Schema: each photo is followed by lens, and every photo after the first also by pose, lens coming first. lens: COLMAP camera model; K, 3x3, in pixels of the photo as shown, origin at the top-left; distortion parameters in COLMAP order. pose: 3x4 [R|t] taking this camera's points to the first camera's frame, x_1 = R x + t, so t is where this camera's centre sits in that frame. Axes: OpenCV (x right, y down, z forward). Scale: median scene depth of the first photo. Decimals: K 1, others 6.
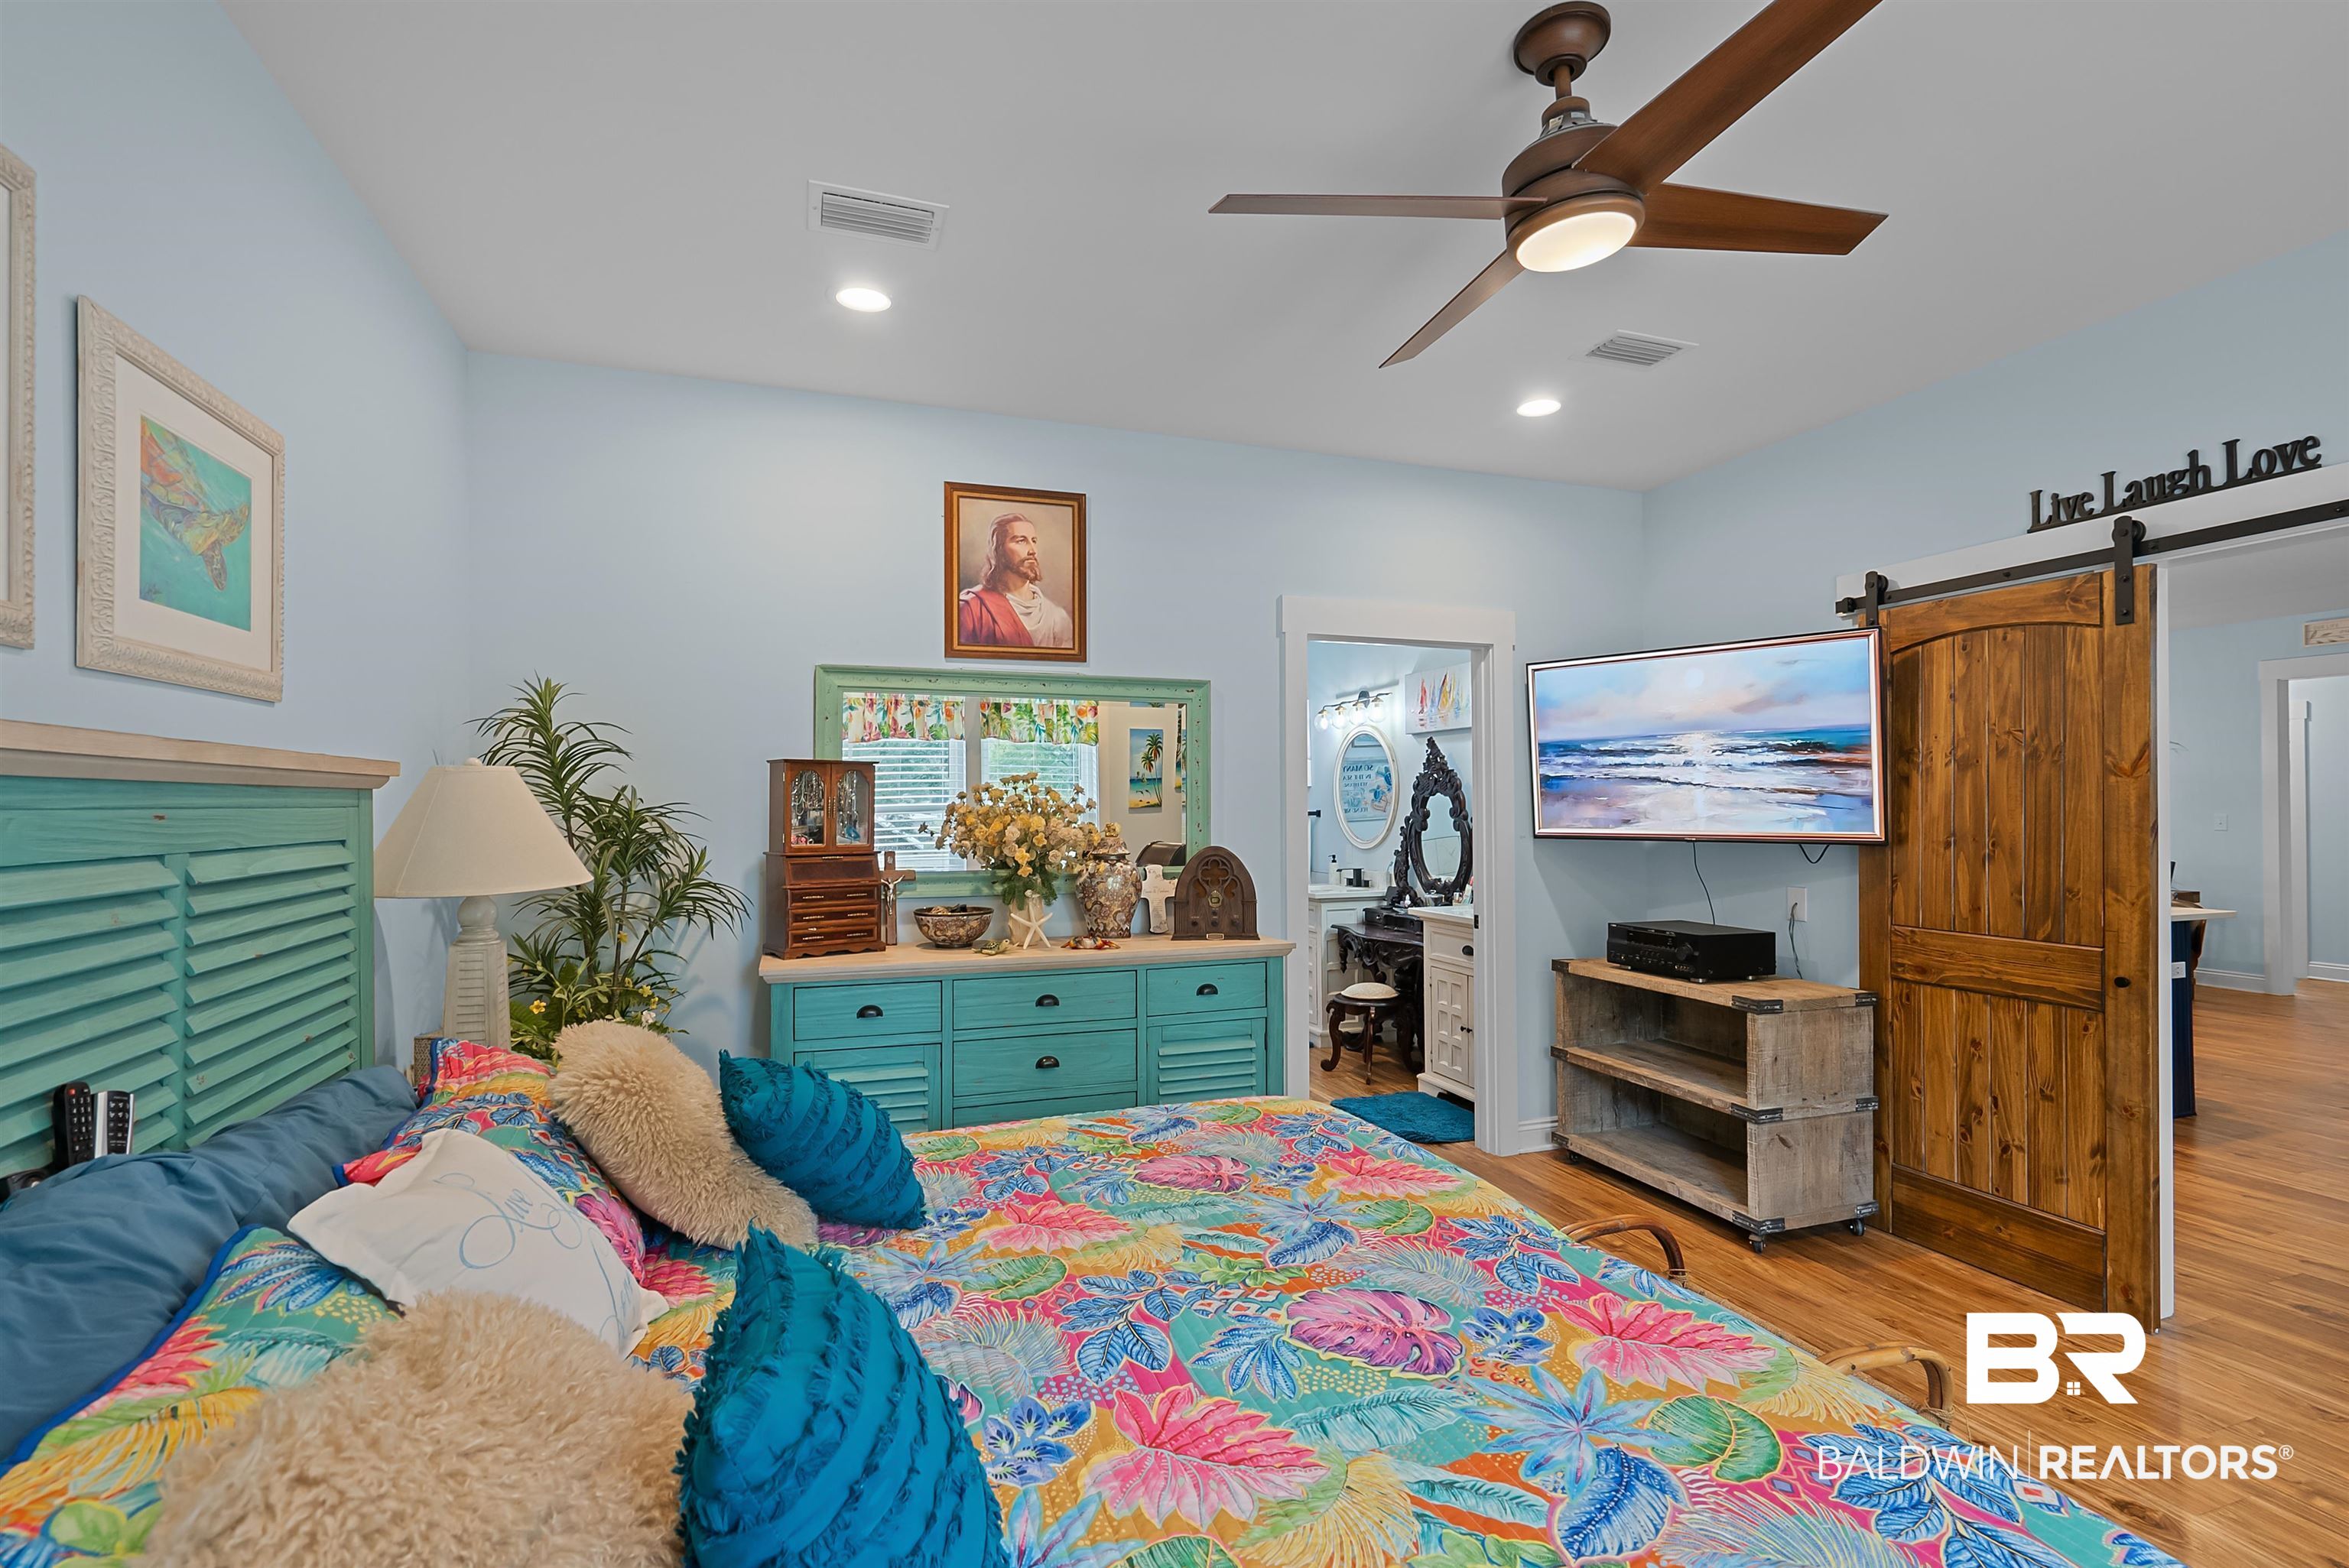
lens RADIAL K [[1073.2, 0, 1175.5], [0, 1073.2, 803.2], [0, 0, 1]] dist [-0.011265, 0.004738]
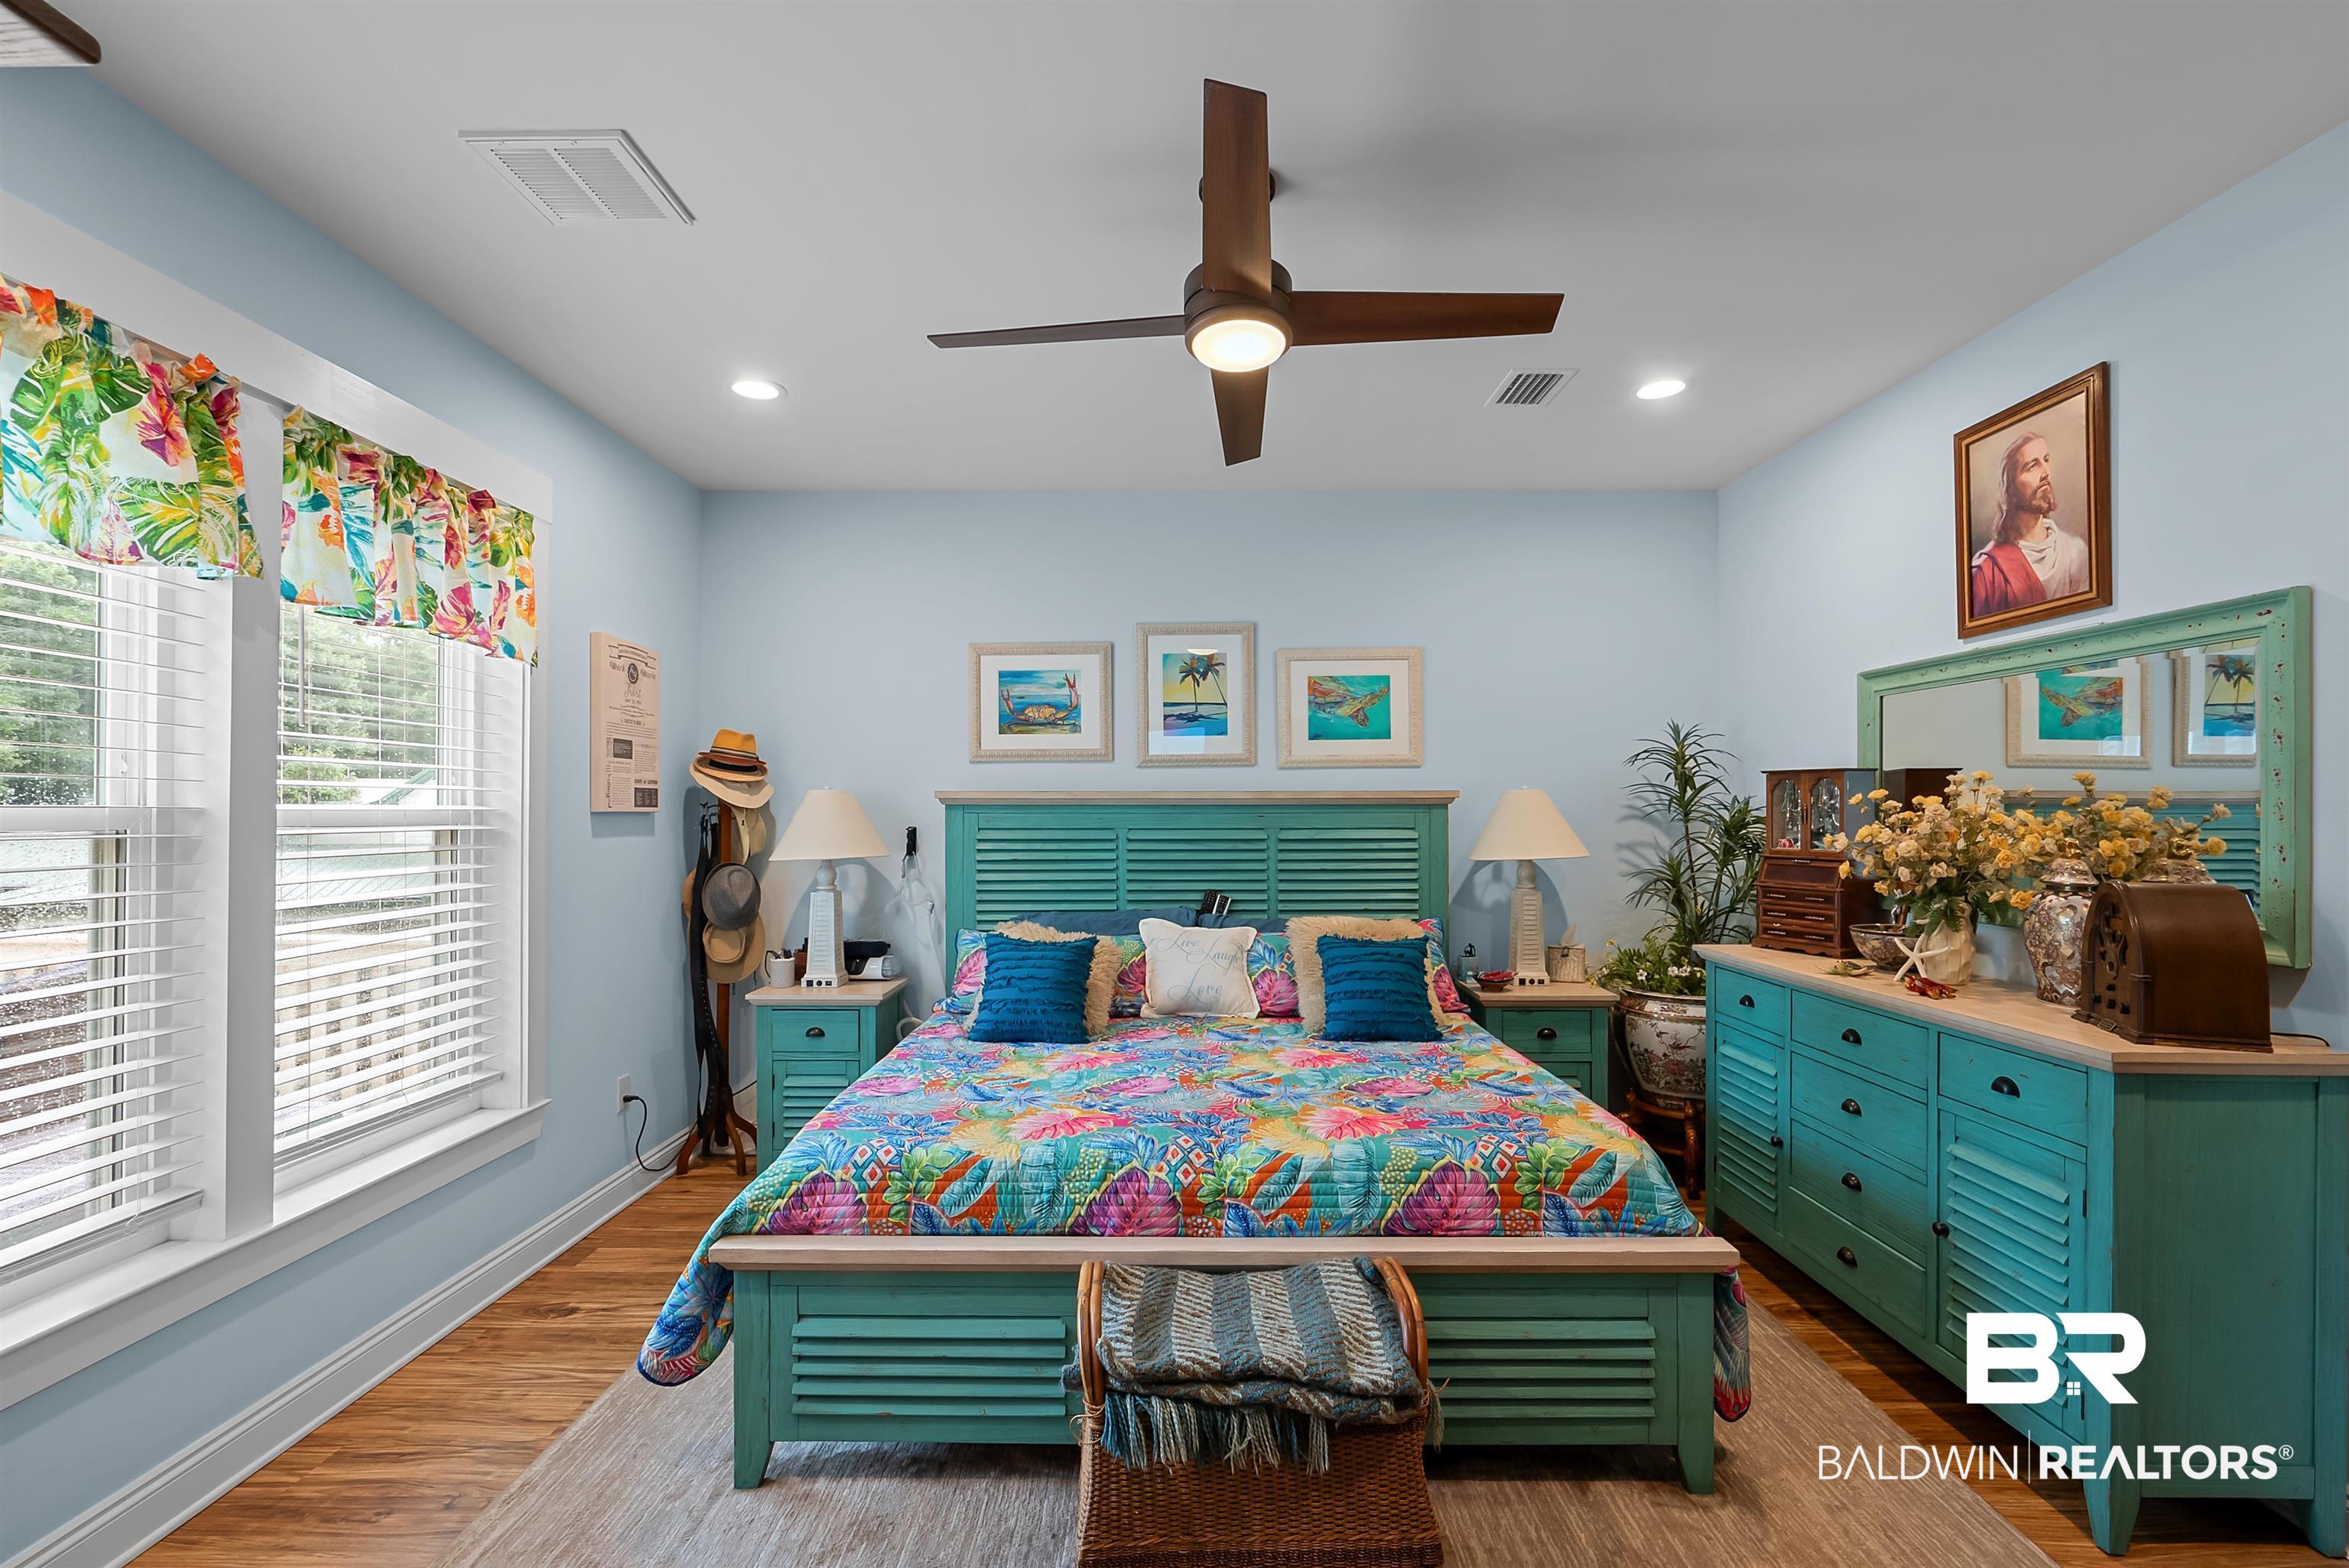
lens RADIAL K [[1073.2, 0, 1164.6], [0, 1073.2, 814.2], [0, 0, 1]] dist [-0.011265, 0.004738]
pose [[-0.345663, 0.006963, -0.938333, 0.867170], [0.005644, 0.999970, 0.005341, -0.005030], [0.938342, -0.003450, -0.345692, 0.754293]]
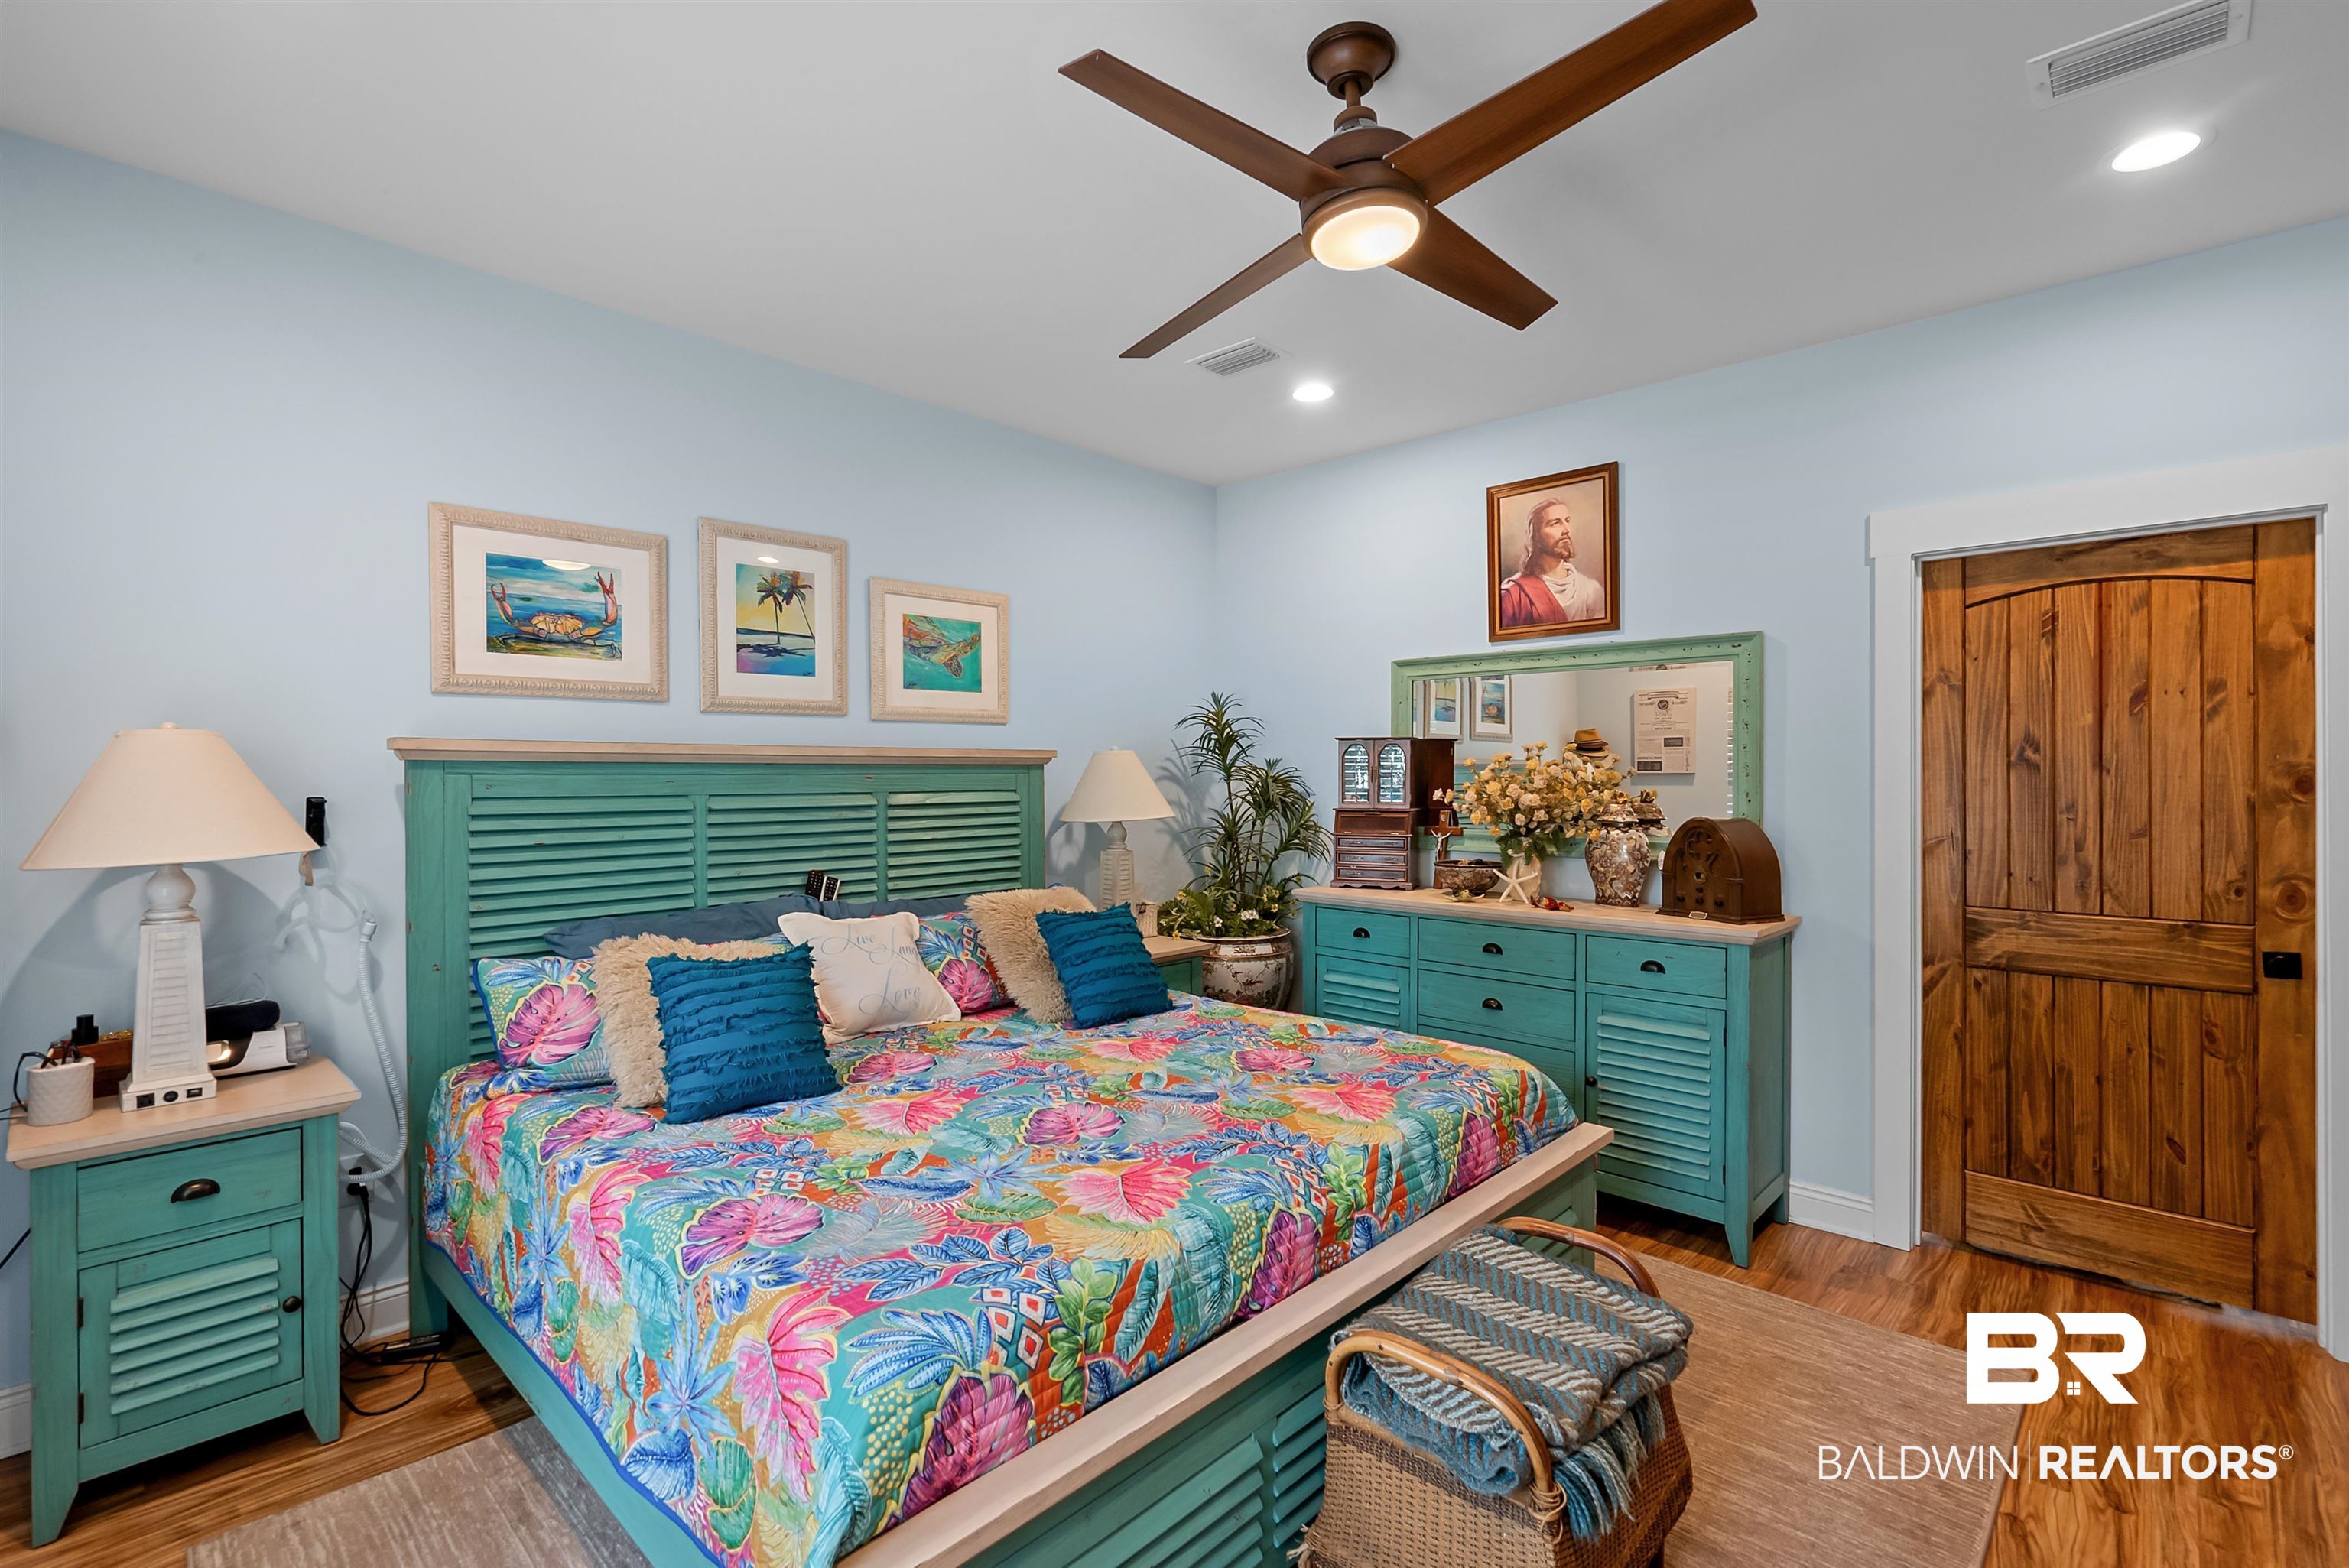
lens RADIAL K [[1073.2, 0, 1169.8], [0, 1073.2, 774.5], [0, 0, 1]] dist [-0.011265, 0.004738]
pose [[0.453938, 0.004418, -0.891022, 0.696432], [0.002770, 0.999976, 0.006370, -0.003963], [0.891029, -0.005360, 0.453915, 0.194988]]
